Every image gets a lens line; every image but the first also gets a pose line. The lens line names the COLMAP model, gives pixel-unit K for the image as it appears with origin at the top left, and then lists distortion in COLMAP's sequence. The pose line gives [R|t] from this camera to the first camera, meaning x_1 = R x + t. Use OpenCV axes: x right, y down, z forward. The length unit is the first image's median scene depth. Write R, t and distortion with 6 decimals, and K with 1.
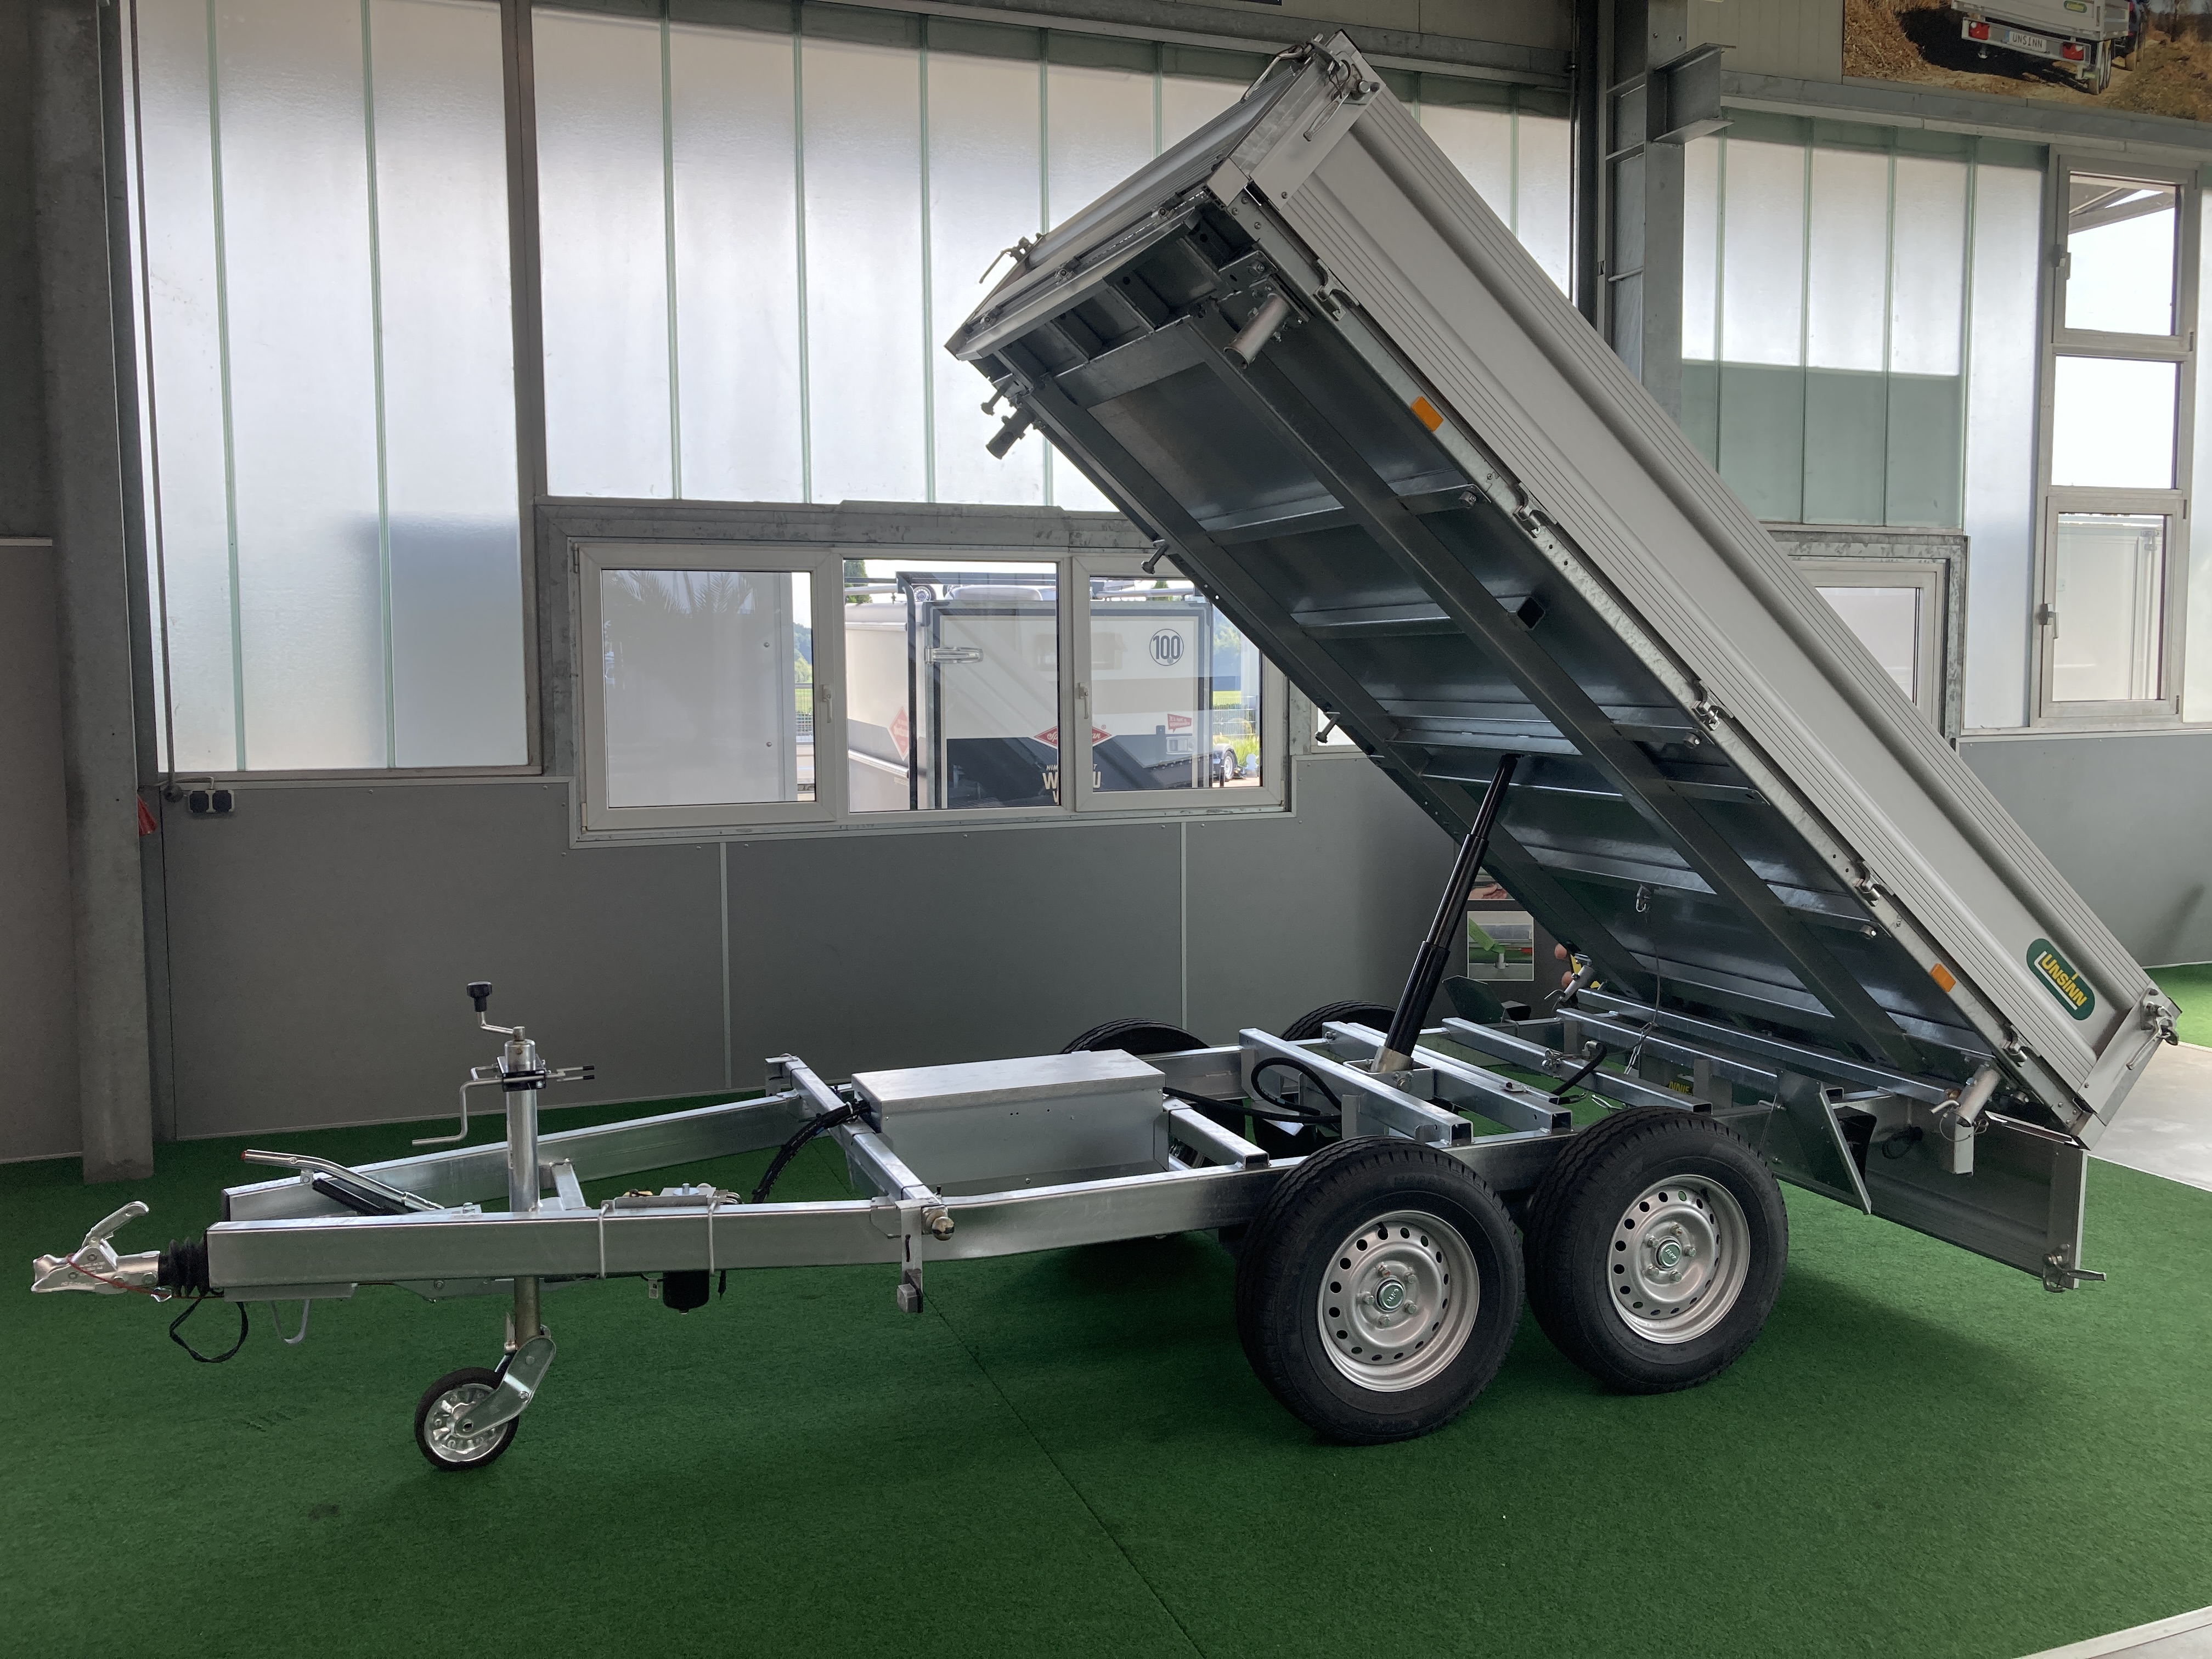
lens RADIAL K [[1819.2, 0, 1110.2], [0, 1819.2, 812.9], [0, 0, 1]] dist [-0.002142, 0.057489]
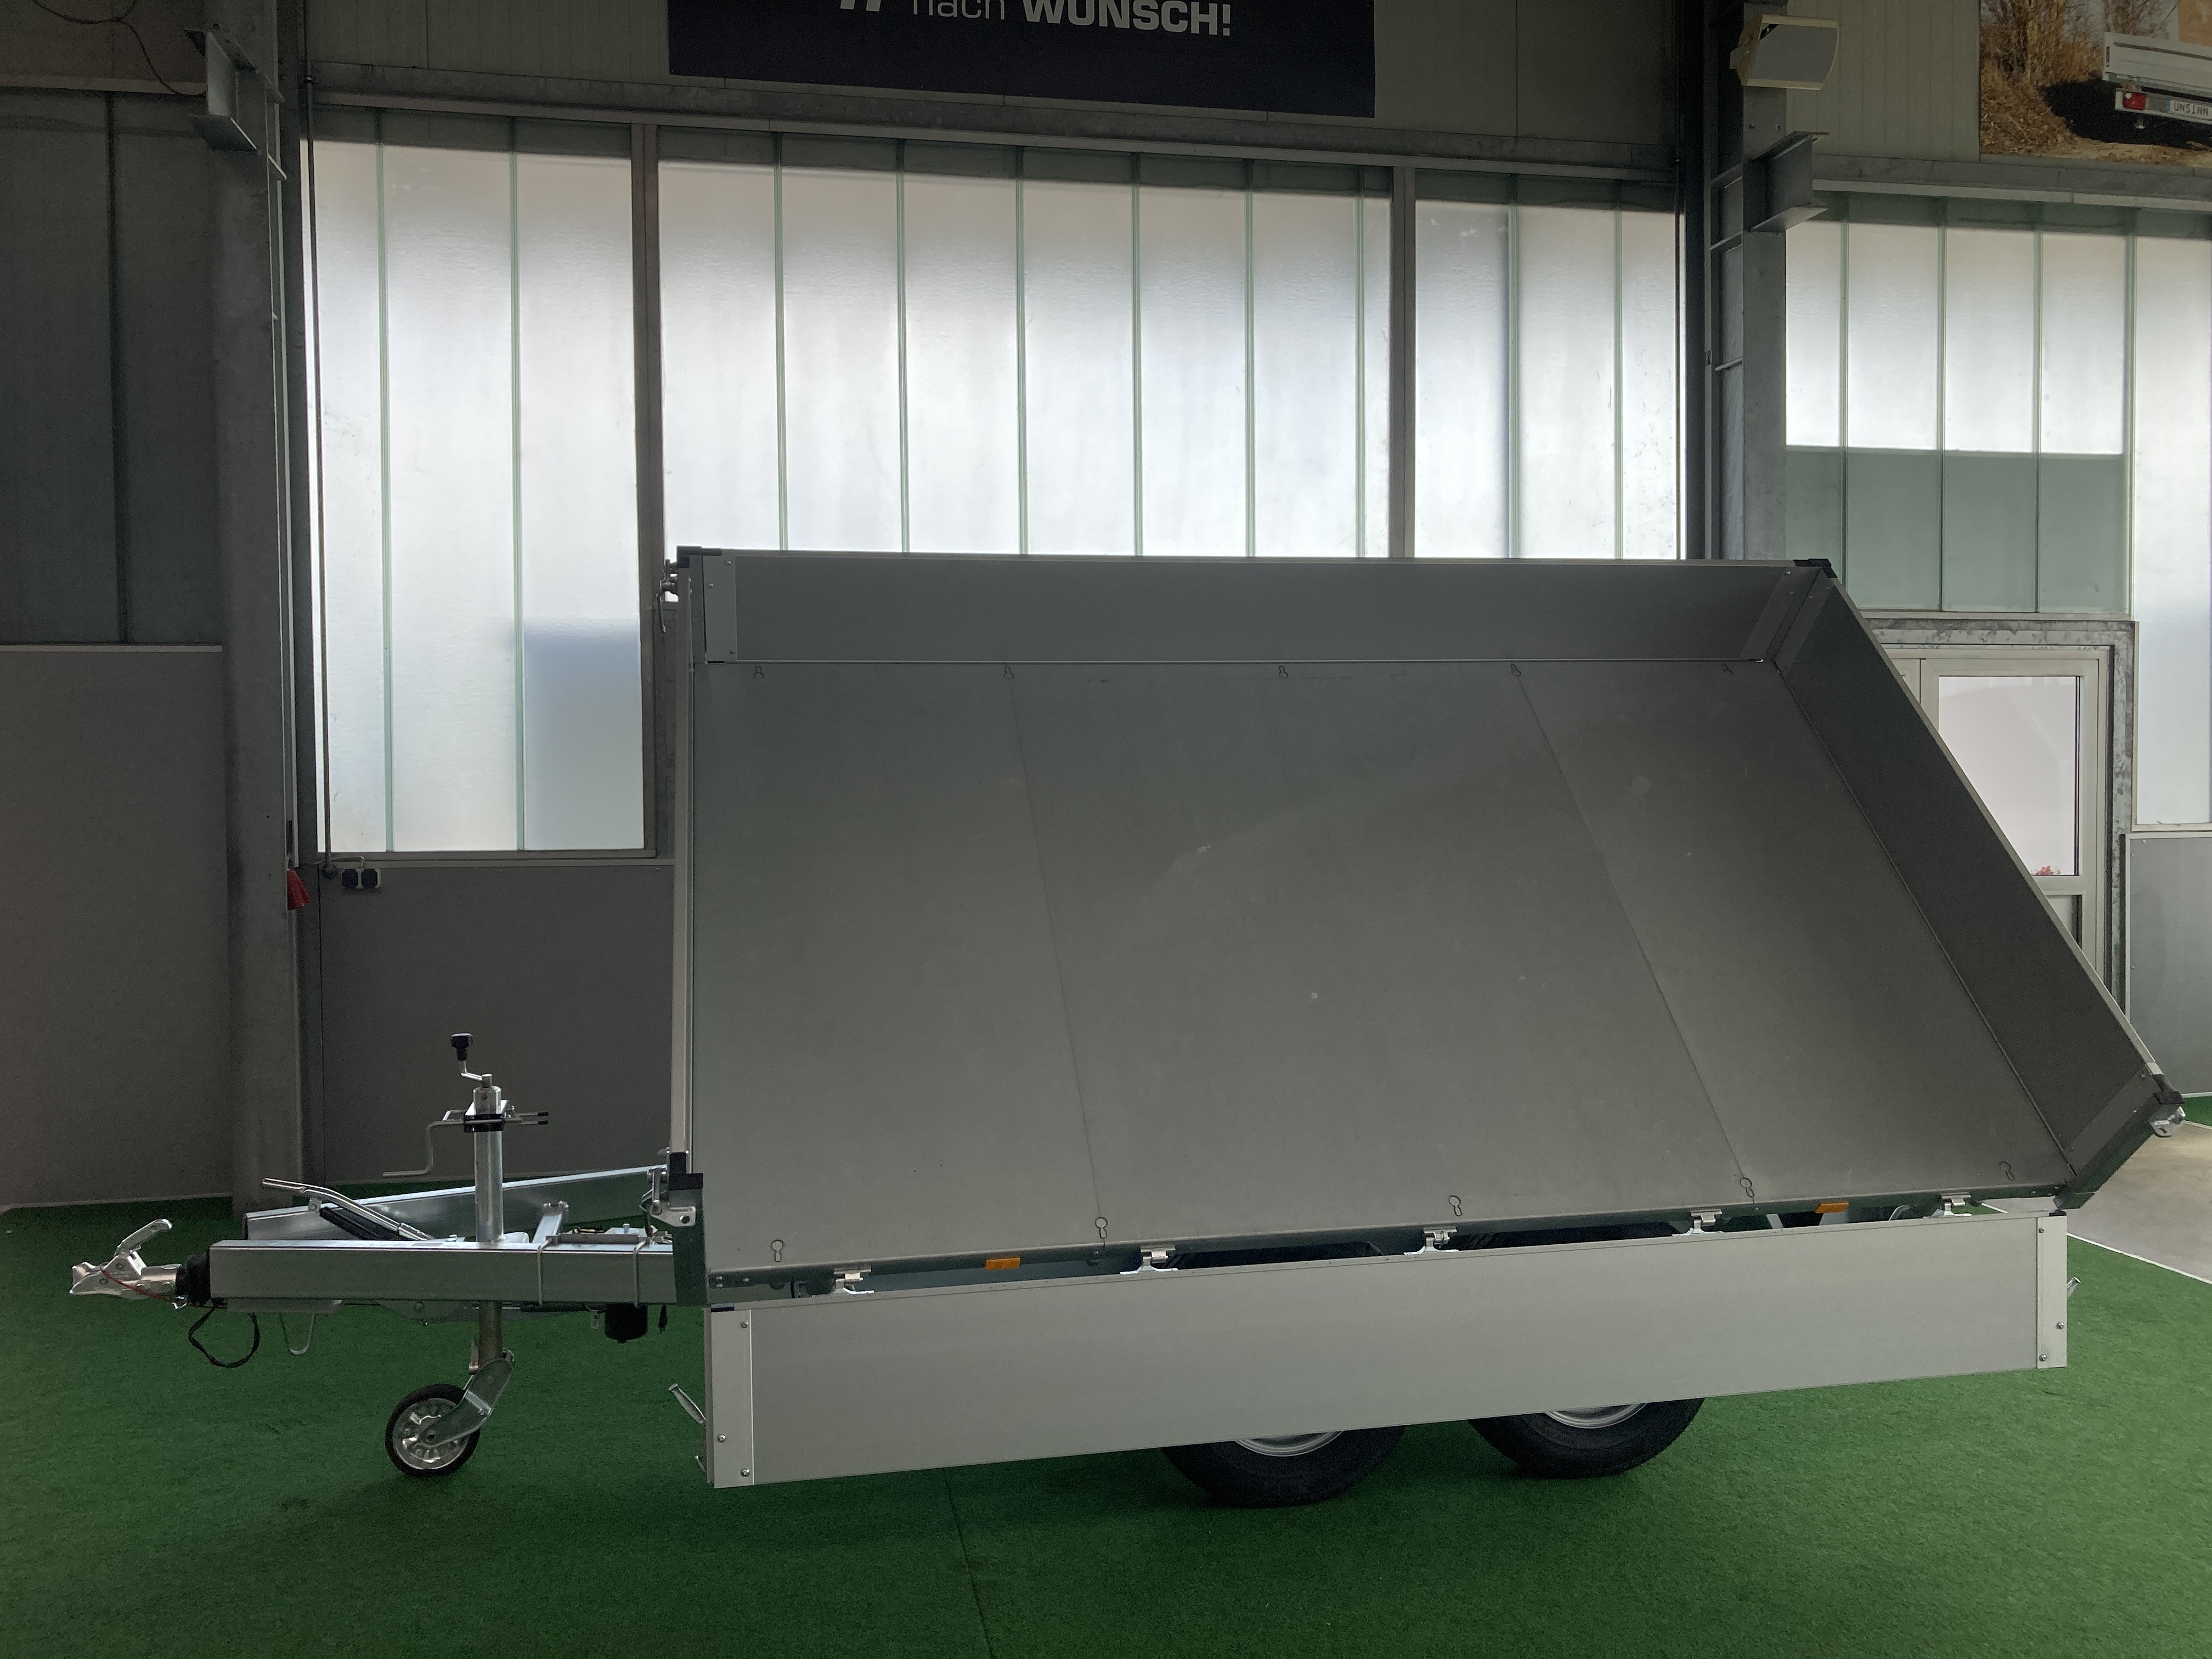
lens RADIAL K [[1812.6, 0, 1112.0], [0, 1812.6, 831.4], [0, 0, 1]] dist [0.027507, -0.002771]
pose [[0.987607, 0.005305, -0.156857, 0.119194], [-0.012321, 0.998965, -0.043790, 0.007088], [0.156462, 0.045180, 0.986650, -0.021765]]
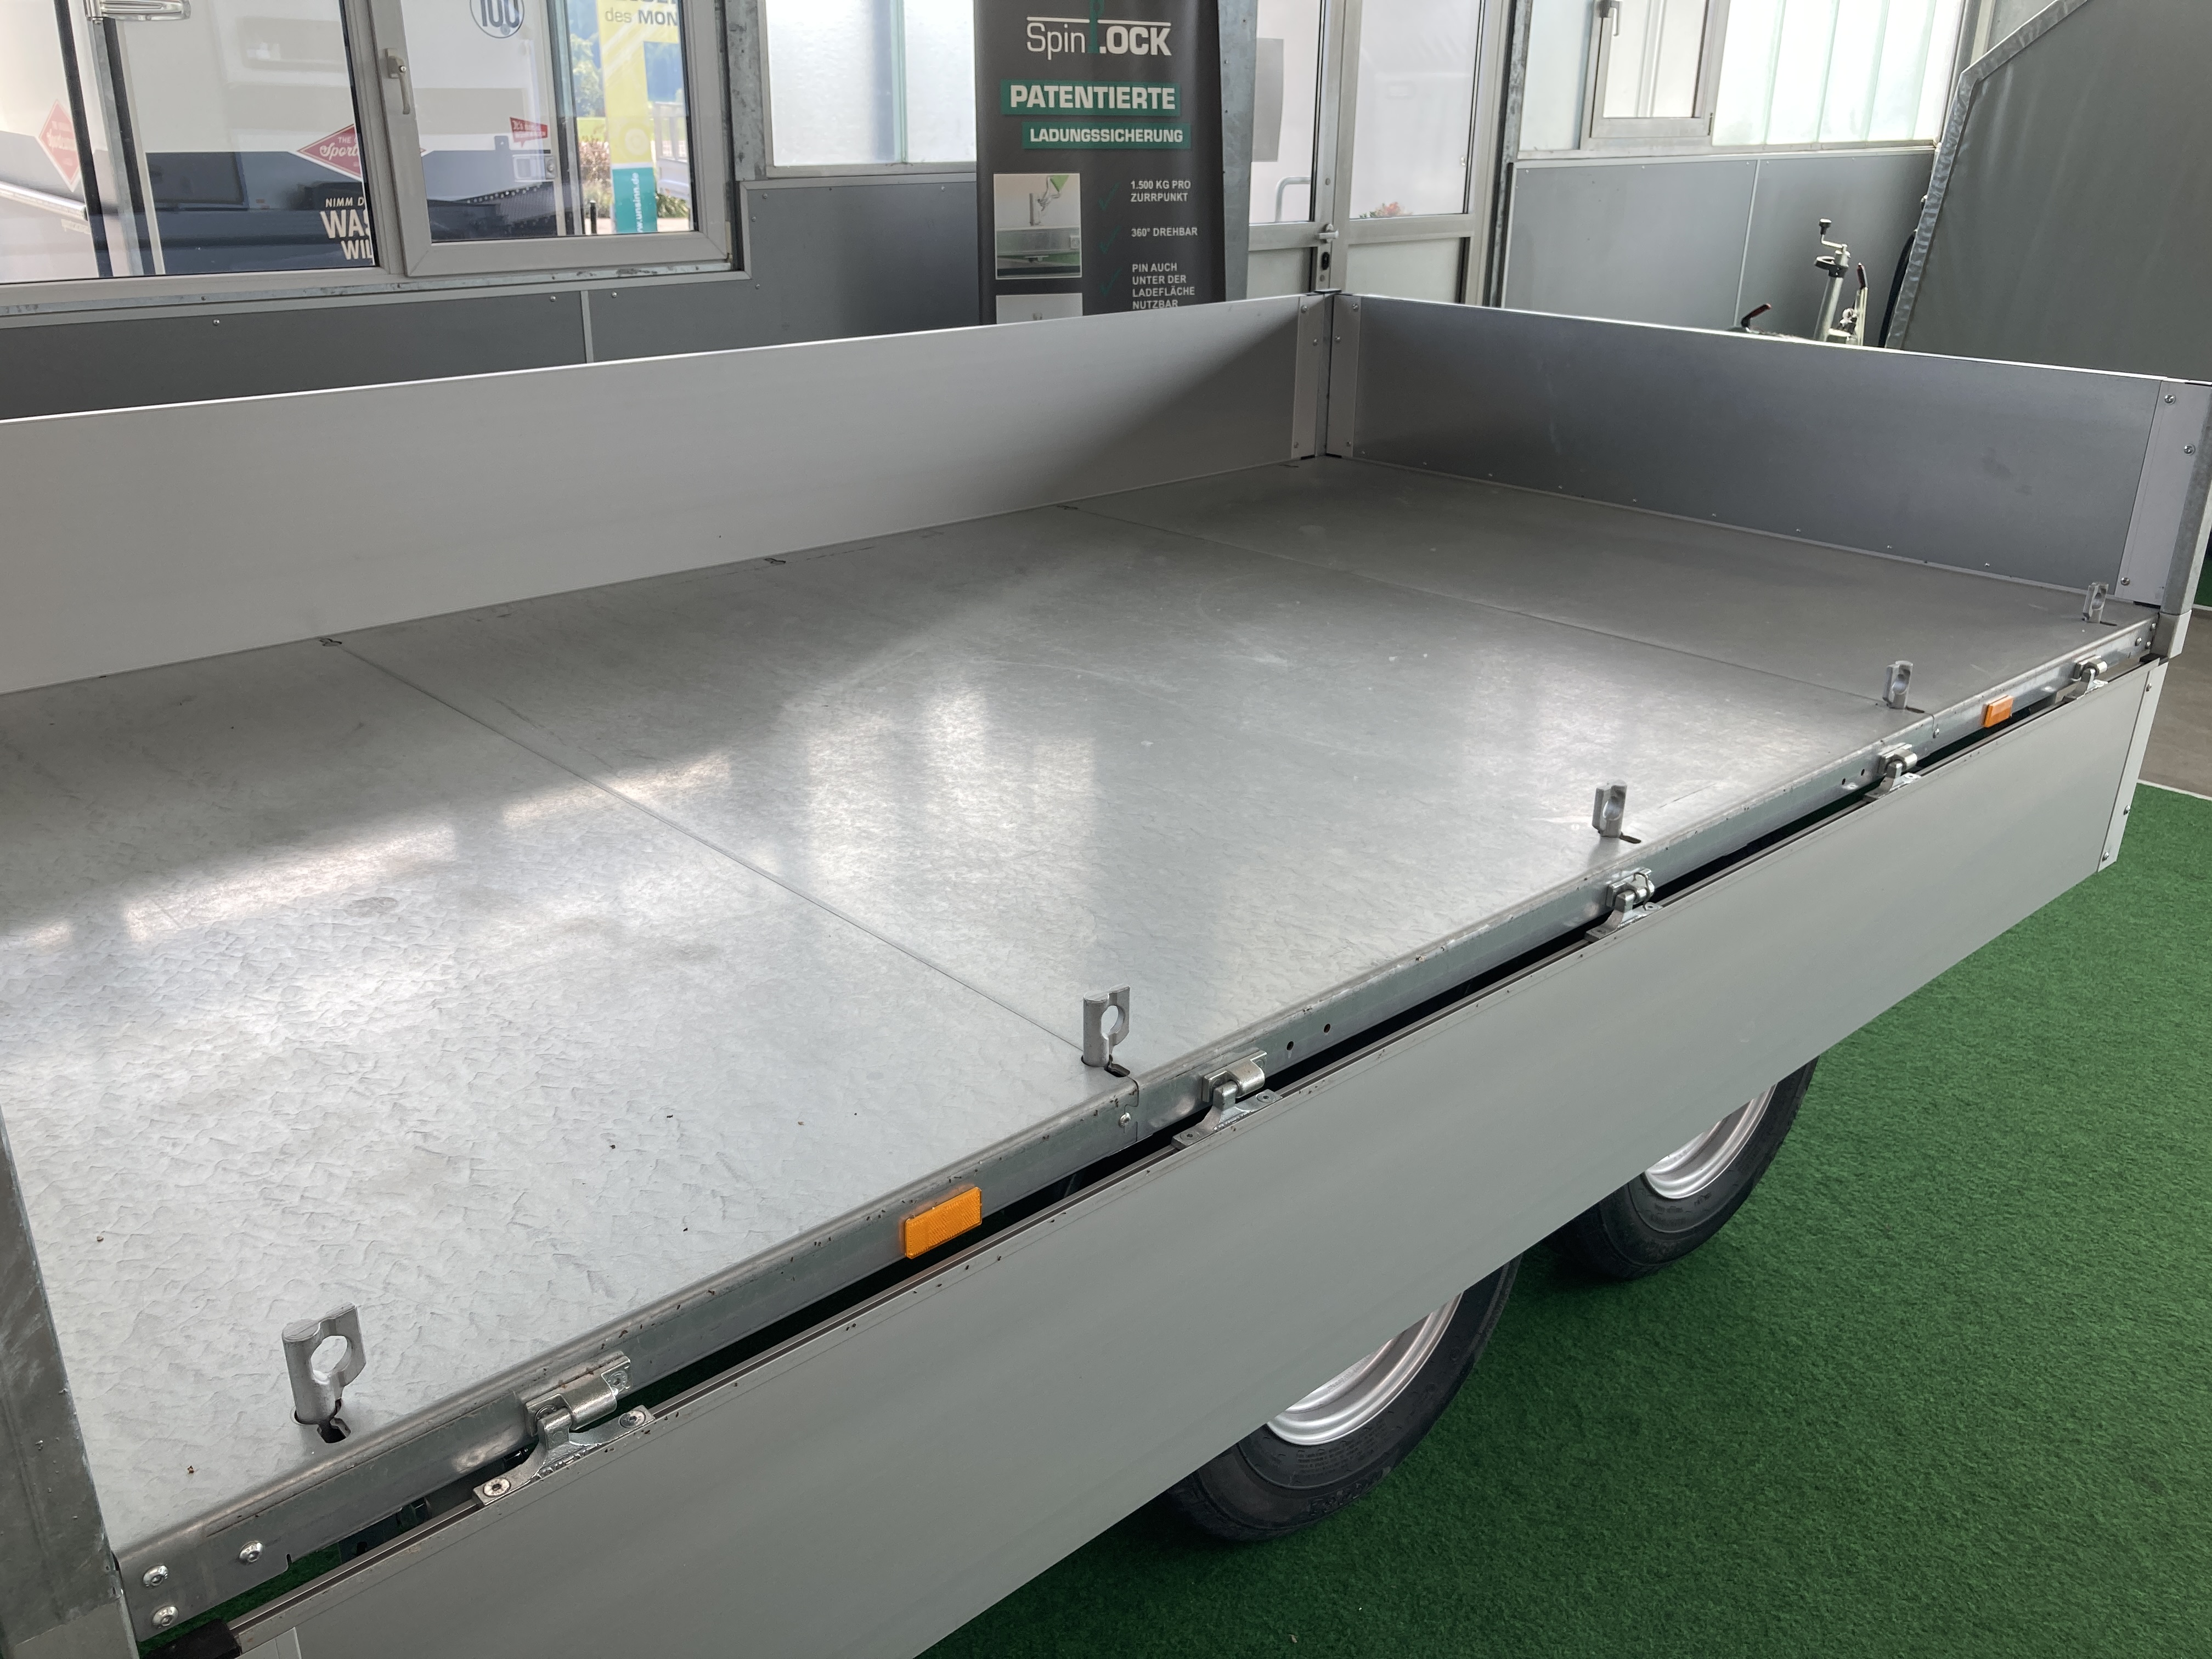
lens RADIAL K [[1825.2, 0, 1106.2], [0, 1825.2, 819.5], [0, 0, 1]] dist [-0.010274, 0.039492]
pose [[0.929322, -0.120157, 0.349174, -0.038593], [0.012165, 0.955028, 0.296265, -0.005262], [-0.369070, -0.271078, 0.888991, 0.324512]]
